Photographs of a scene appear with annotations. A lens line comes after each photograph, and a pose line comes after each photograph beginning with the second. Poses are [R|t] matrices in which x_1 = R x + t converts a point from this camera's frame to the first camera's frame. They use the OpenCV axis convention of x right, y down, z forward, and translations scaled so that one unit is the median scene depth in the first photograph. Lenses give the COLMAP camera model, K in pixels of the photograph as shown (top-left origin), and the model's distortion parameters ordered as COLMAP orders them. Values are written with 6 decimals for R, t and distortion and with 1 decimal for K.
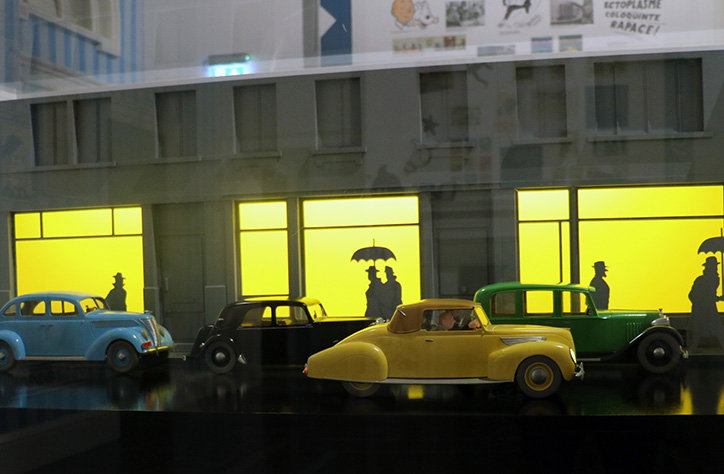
lens RADIAL K [[596.7, 0, 362.0], [0, 596.7, 237.0], [0, 0, 1]] dist [-0.181989, 0.159637]
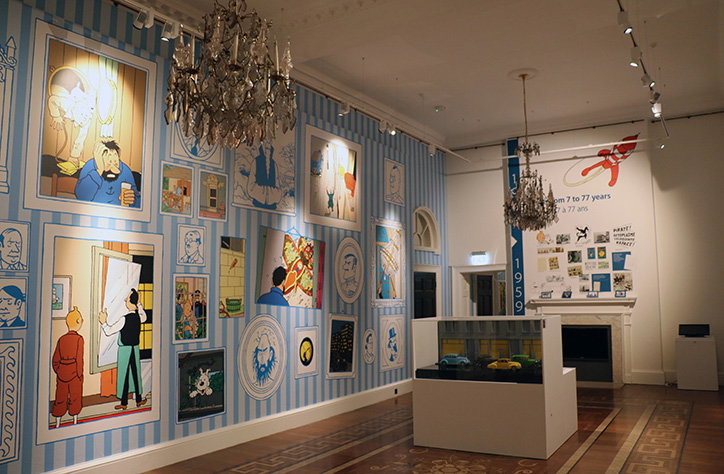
lens RADIAL K [[596.7, 0, 362.0], [0, 596.7, 237.0], [0, 0, 1]] dist [-0.181989, 0.159637]
pose [[0.905393, -0.039019, -0.422777, 0.480579], [0.043954, 0.999032, 0.001928, -0.438781], [0.422293, -0.020328, 0.906232, -1.867249]]
